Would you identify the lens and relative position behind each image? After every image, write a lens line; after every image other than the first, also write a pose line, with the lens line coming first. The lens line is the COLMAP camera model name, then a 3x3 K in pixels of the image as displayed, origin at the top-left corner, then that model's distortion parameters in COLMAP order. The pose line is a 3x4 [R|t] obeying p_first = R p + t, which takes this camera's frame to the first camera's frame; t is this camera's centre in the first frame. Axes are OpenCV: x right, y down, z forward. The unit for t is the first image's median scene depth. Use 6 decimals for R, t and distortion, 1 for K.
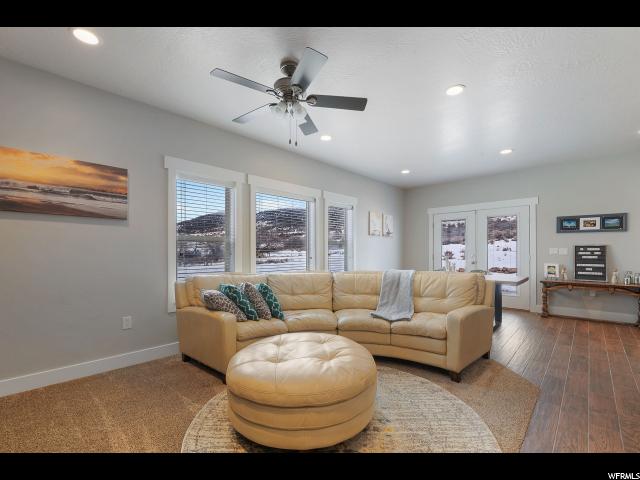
lens RADIAL K [[287.5, 0, 318.6], [0, 287.5, 250.7], [0, 0, 1]] dist [-0.006728, -0.000870]
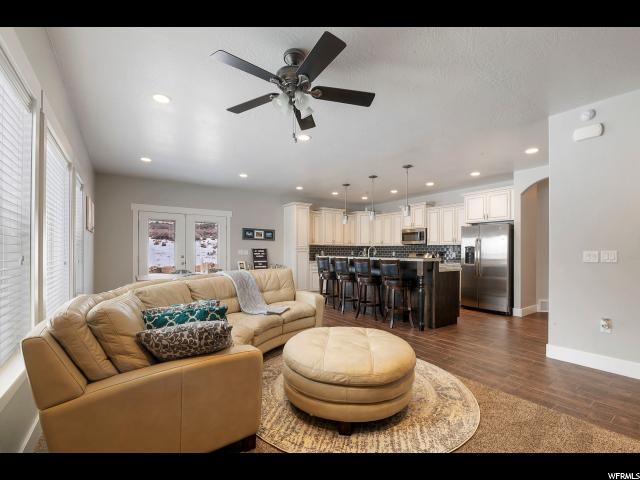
lens RADIAL K [[271.0, 0, 334.2], [0, 271.0, 252.5], [0, 0, 1]] dist [0.000801, -0.000064]
pose [[0.154185, 0.000896, 0.988042, -0.448612], [0.002501, 0.999996, -0.001297, 0.005469], [-0.988039, 0.002671, 0.154183, 0.383712]]
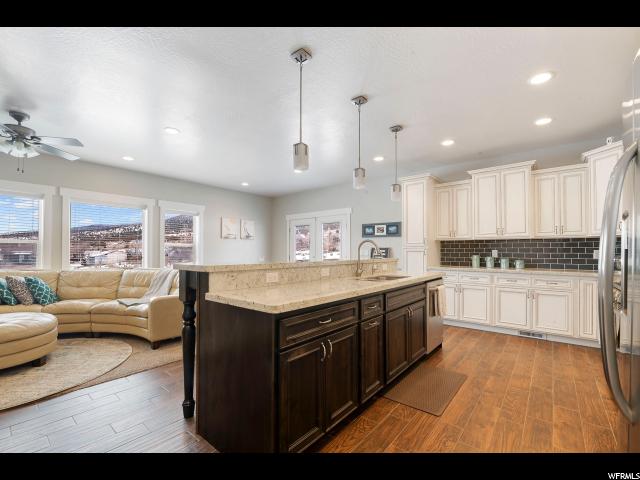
lens RADIAL K [[287.5, 0, 318.6], [0, 287.5, 250.7], [0, 0, 1]] dist [-0.006728, -0.000870]
pose [[0.997837, 0.003290, 0.065653, 0.624304], [-0.002949, 0.999982, -0.005286, 0.000547], [-0.065669, 0.005081, 0.997829, -0.212757]]
